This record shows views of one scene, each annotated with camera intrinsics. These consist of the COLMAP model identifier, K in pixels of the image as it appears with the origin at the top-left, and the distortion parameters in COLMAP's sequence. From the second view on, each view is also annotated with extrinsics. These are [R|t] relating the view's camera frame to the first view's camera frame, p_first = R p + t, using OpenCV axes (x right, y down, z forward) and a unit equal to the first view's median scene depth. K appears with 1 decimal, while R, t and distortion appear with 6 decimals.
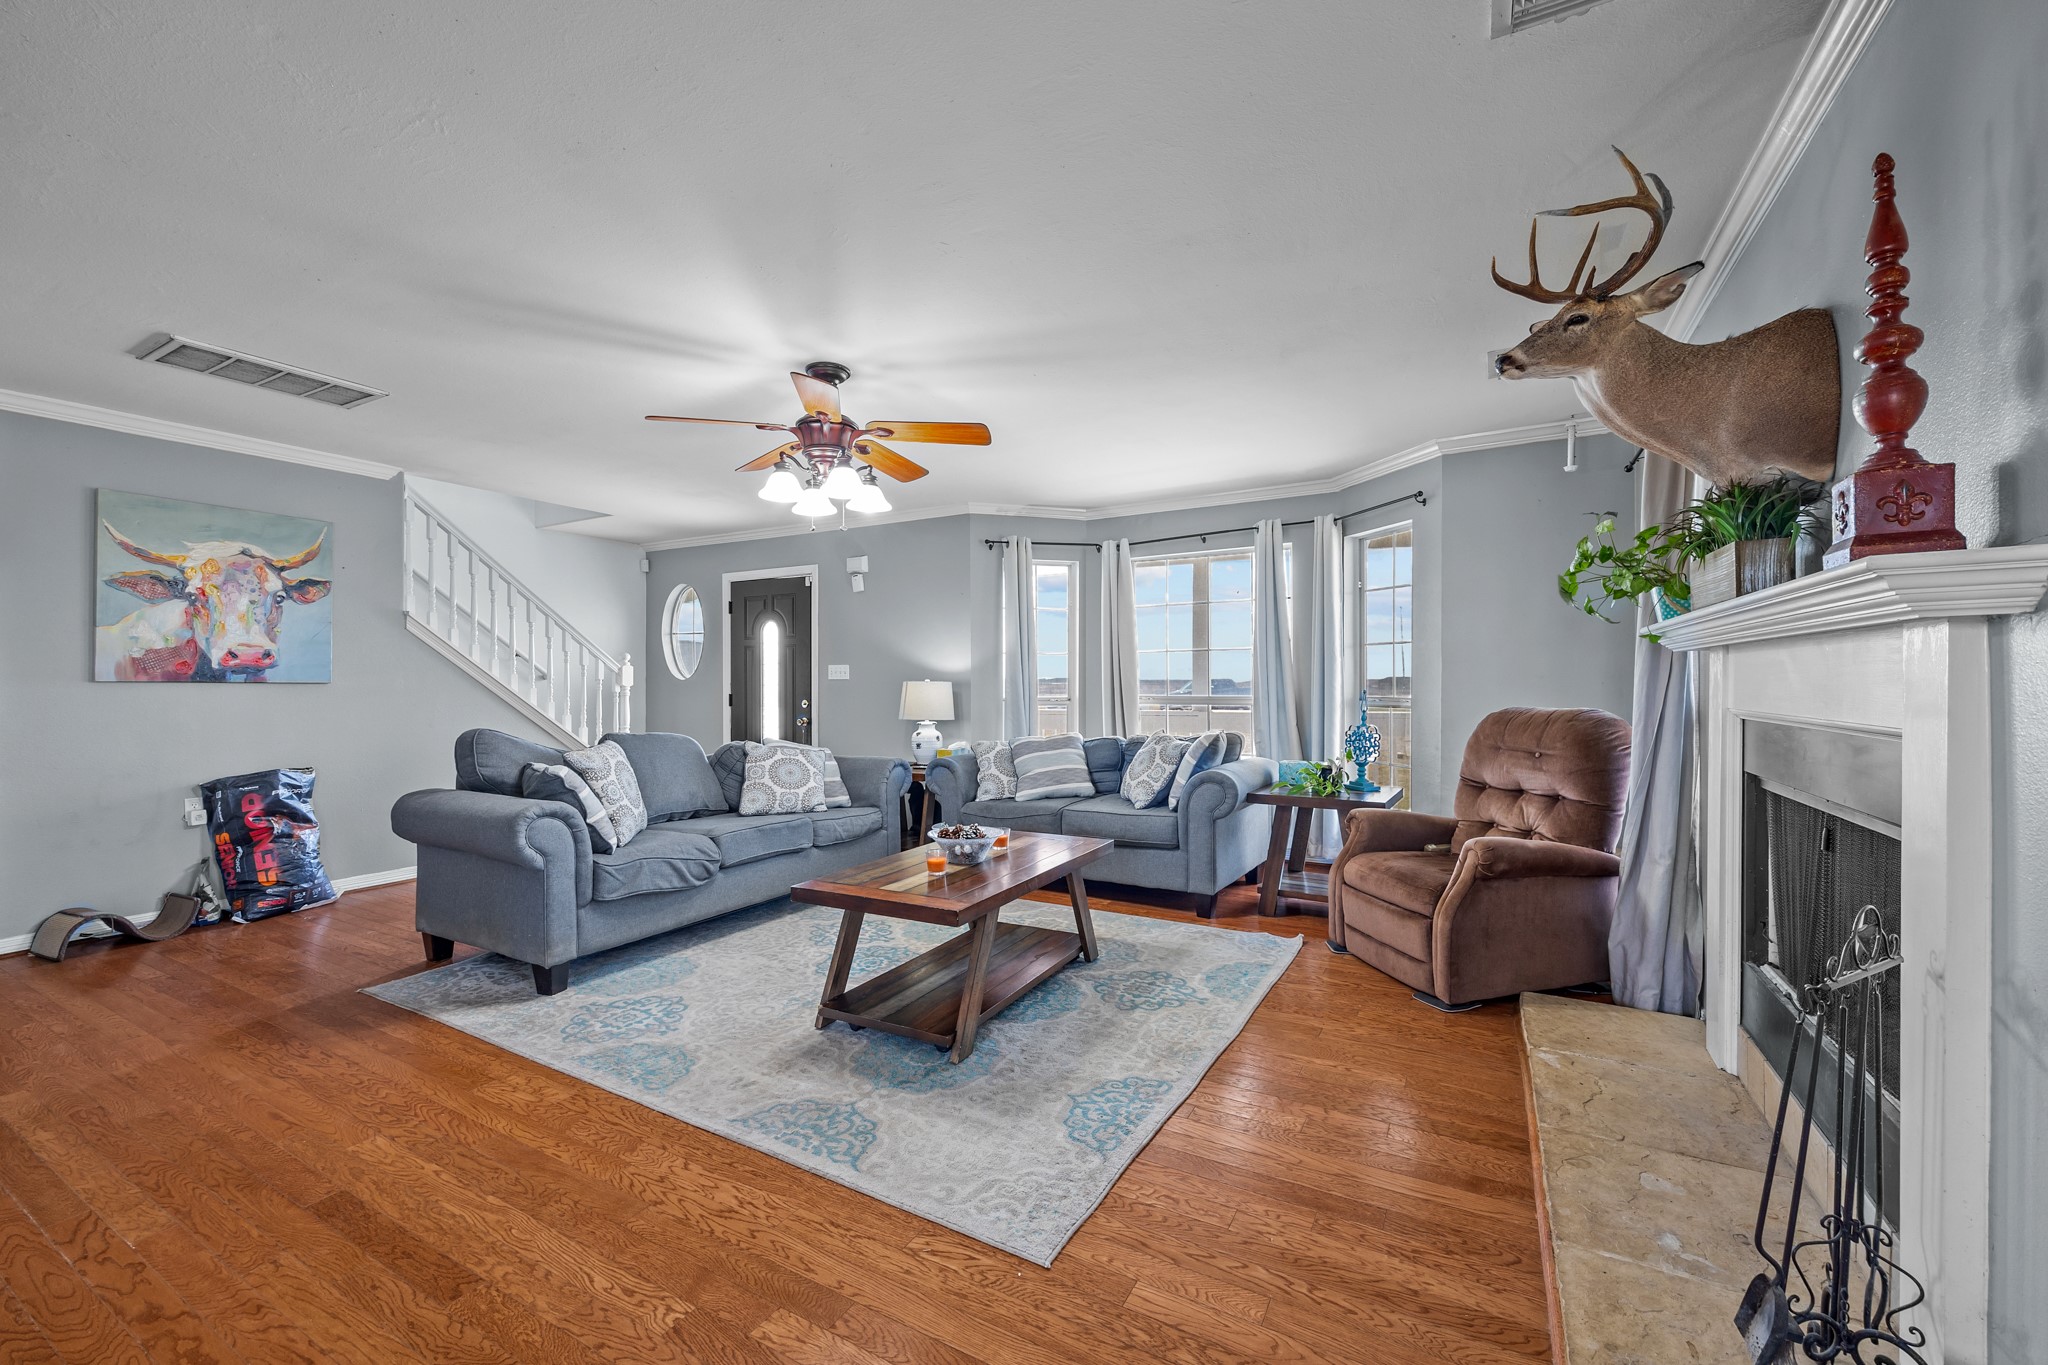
lens RADIAL K [[817.2, 0, 1024.0], [0, 817.2, 682.5], [0, 0, 1]] dist [-0.011914, 0.000089]
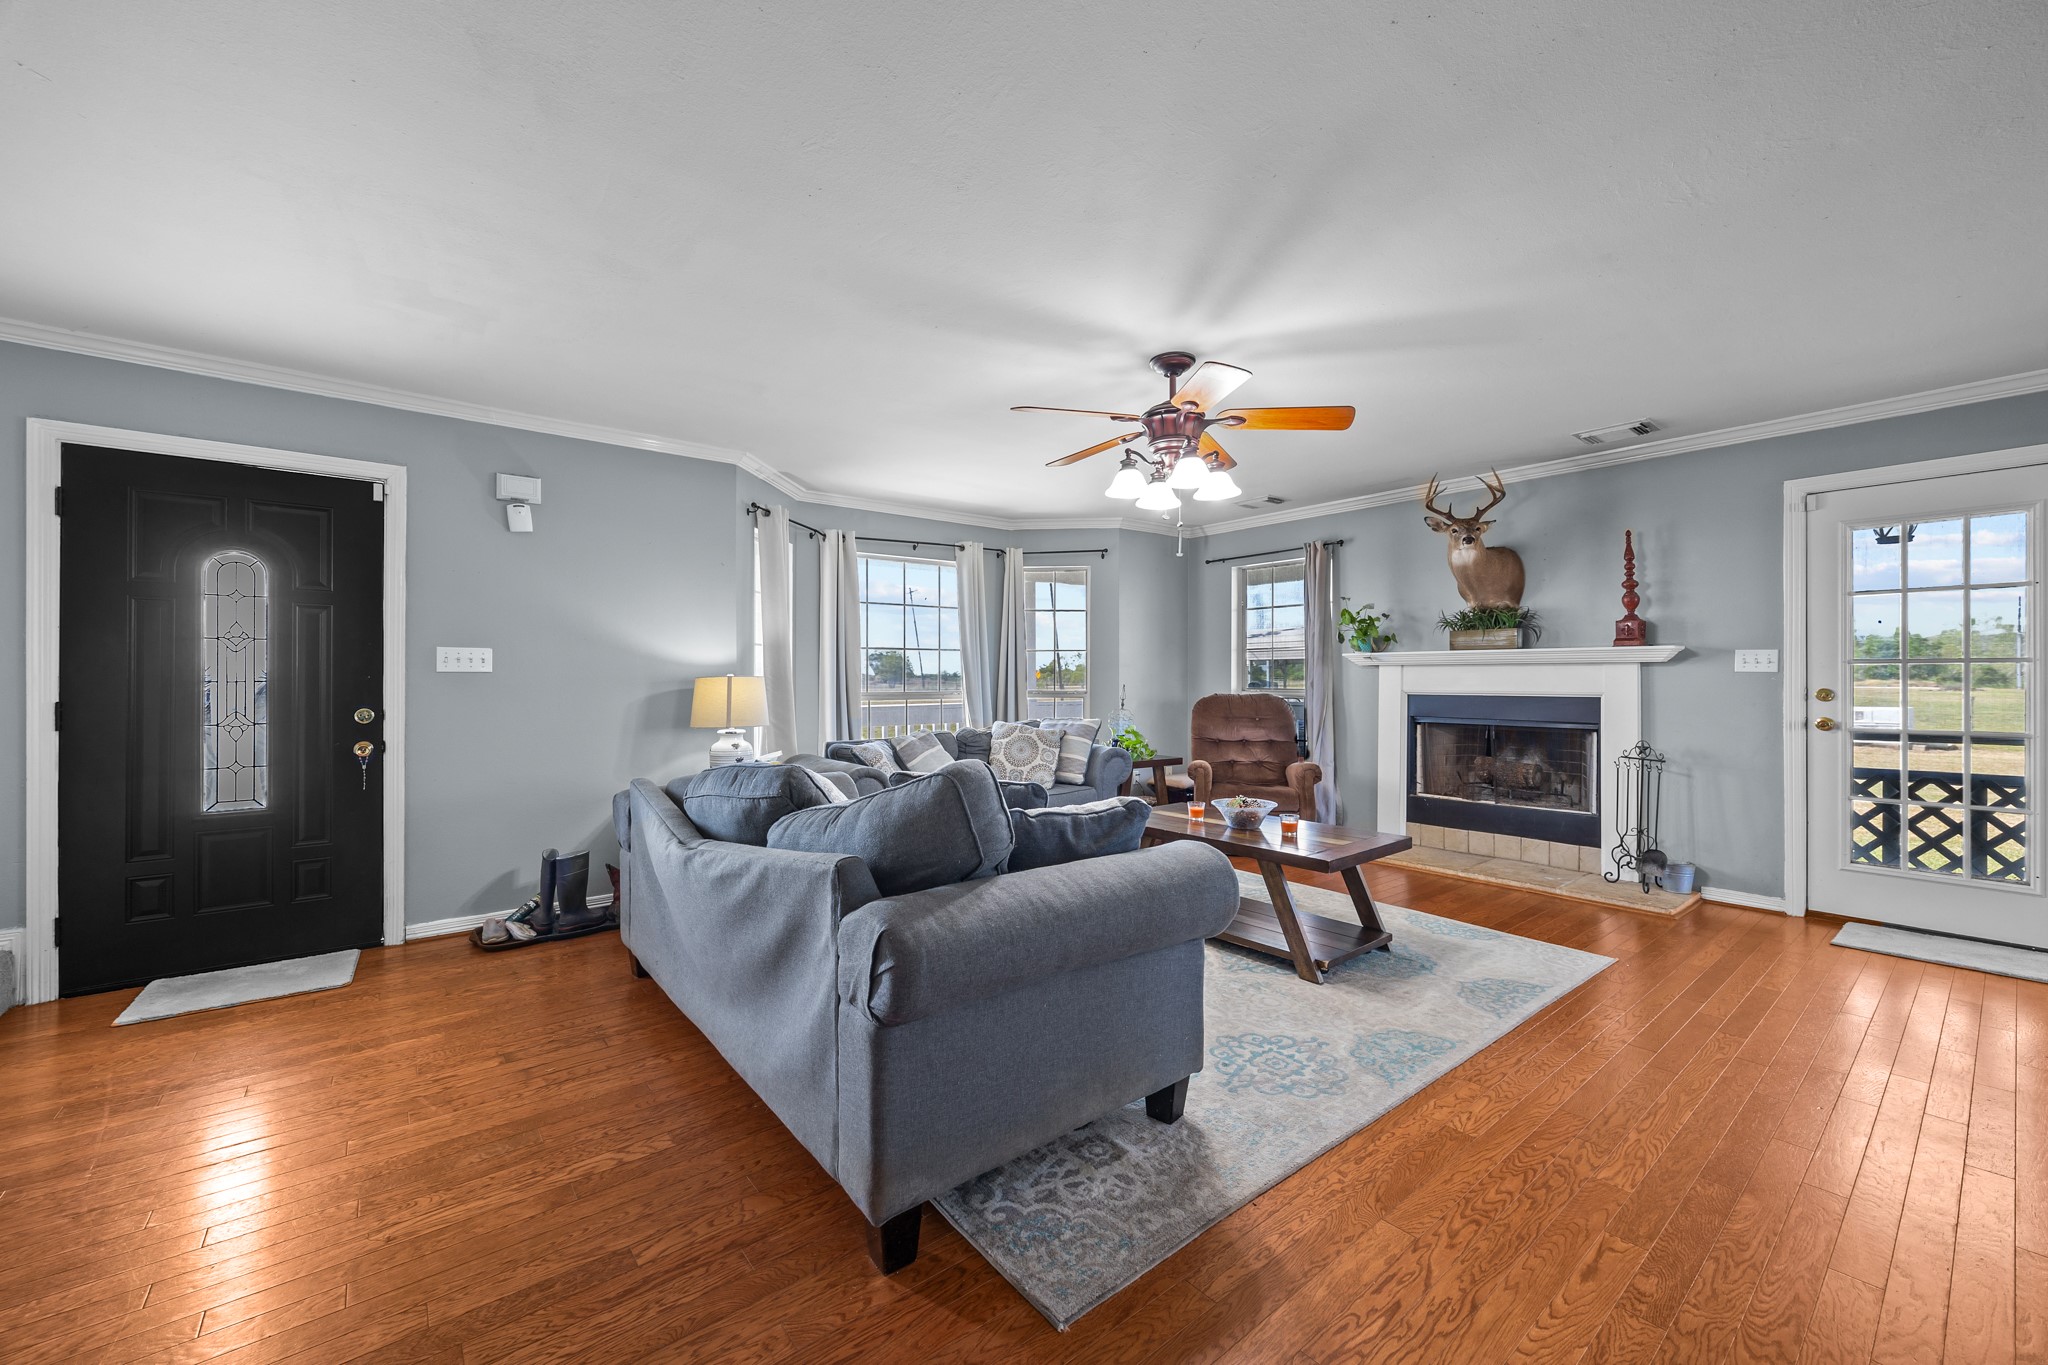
lens RADIAL K [[782.3, 0, 1036.8], [0, 782.3, 682.2], [0, 0, 1]] dist [-0.002401, -0.000036]
pose [[0.382357, 0.000339, 0.924015, -1.264915], [-0.002147, 0.999998, 0.000521, 0.004888], [-0.924012, -0.002183, 0.382357, 0.853831]]
